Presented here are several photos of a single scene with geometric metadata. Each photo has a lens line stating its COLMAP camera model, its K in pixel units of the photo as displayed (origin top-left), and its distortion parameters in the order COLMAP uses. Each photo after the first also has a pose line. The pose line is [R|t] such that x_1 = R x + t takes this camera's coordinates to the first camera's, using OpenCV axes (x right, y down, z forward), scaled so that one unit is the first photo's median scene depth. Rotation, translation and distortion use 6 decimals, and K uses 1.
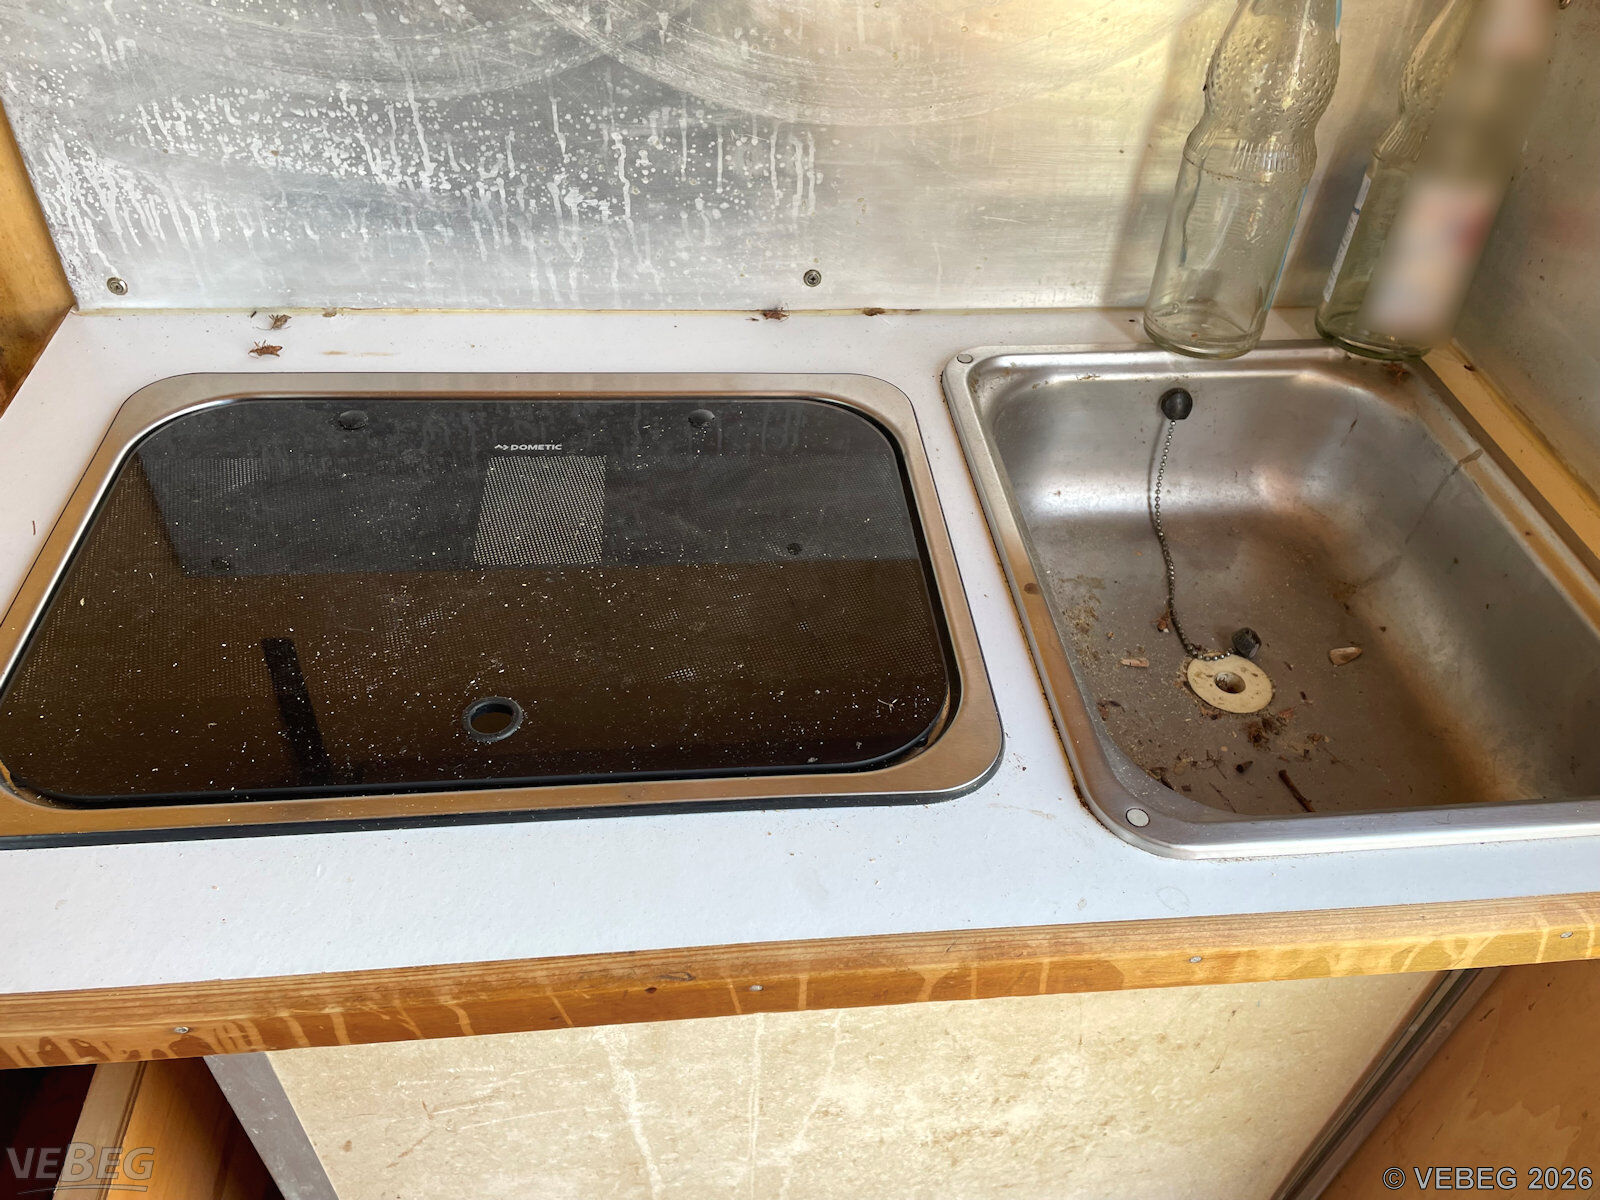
lens RADIAL K [[1217.9, 0, 803.9], [0, 1217.9, 597.5], [0, 0, 1]] dist [0.012343, -0.030957]
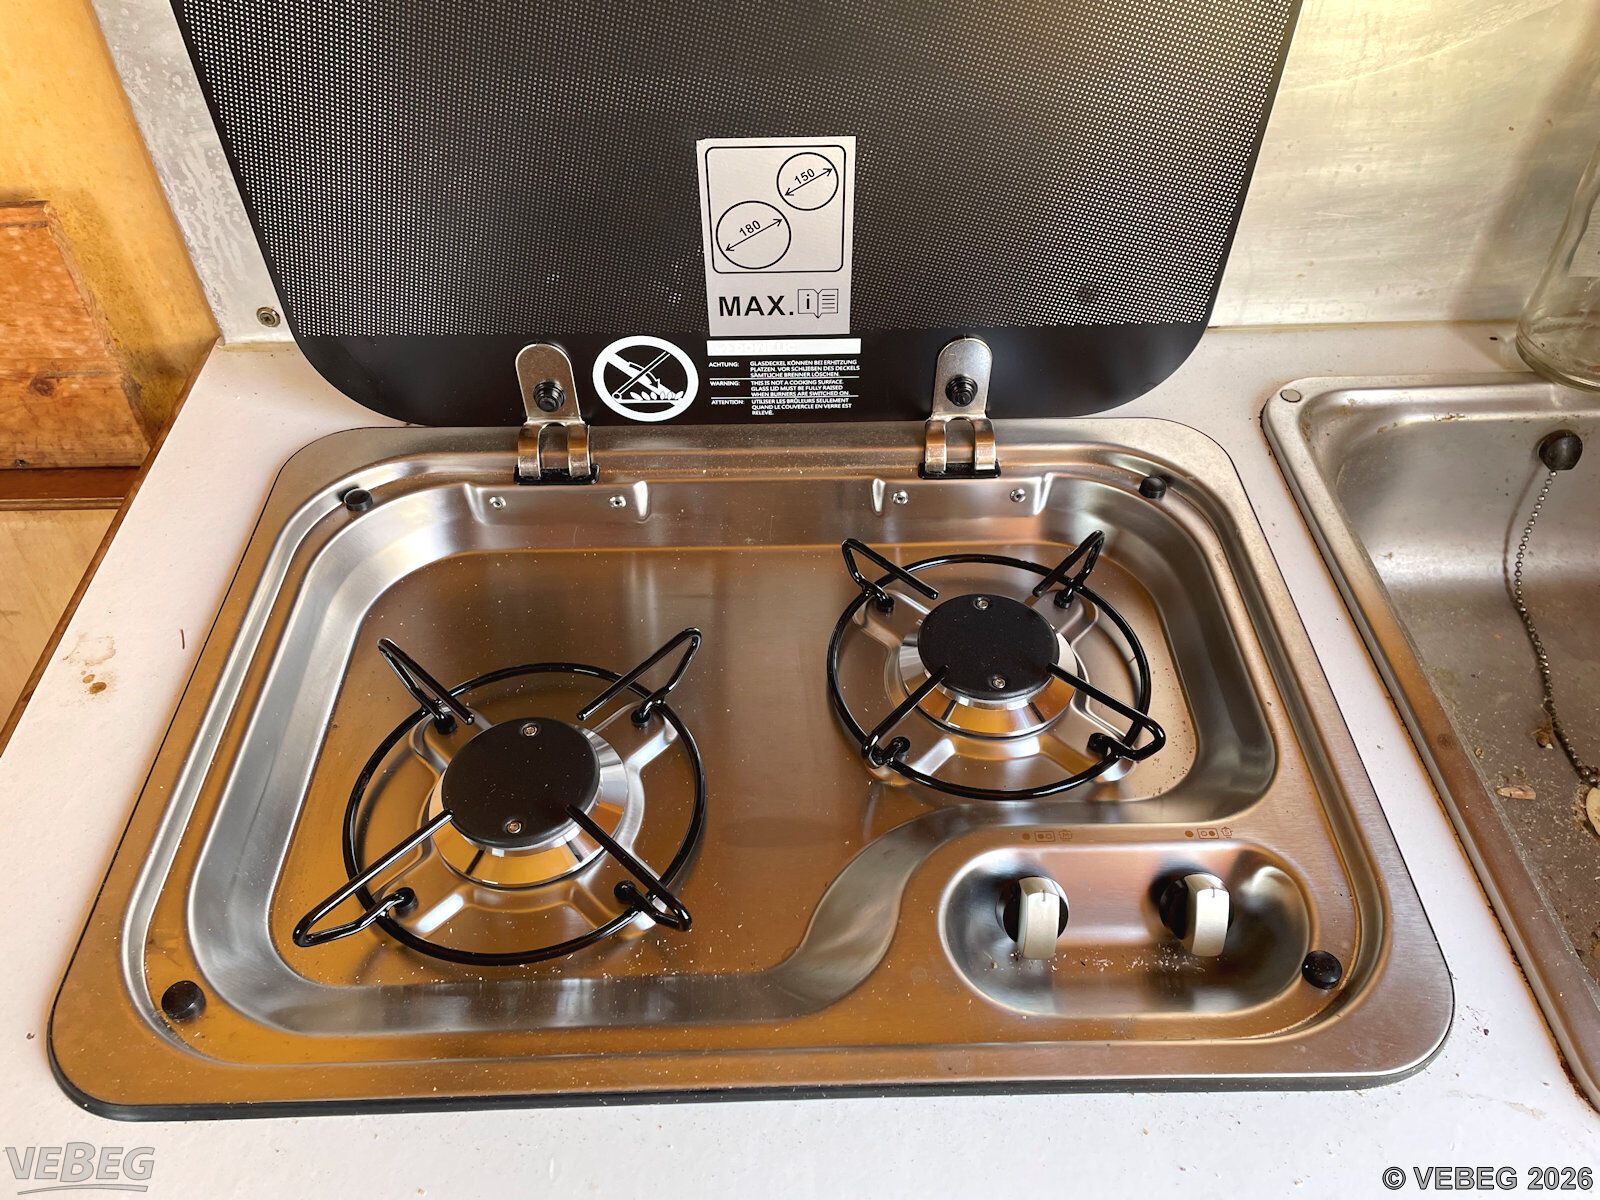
lens RADIAL K [[1217.9, 0, 804.3], [0, 1217.9, 602.0], [0, 0, 1]] dist [0.012343, -0.030957]
pose [[0.995863, 0.014216, -0.089749, -0.111525], [-0.009185, 0.998376, 0.056230, -0.104785], [0.090403, -0.055173, 0.994376, 0.177394]]
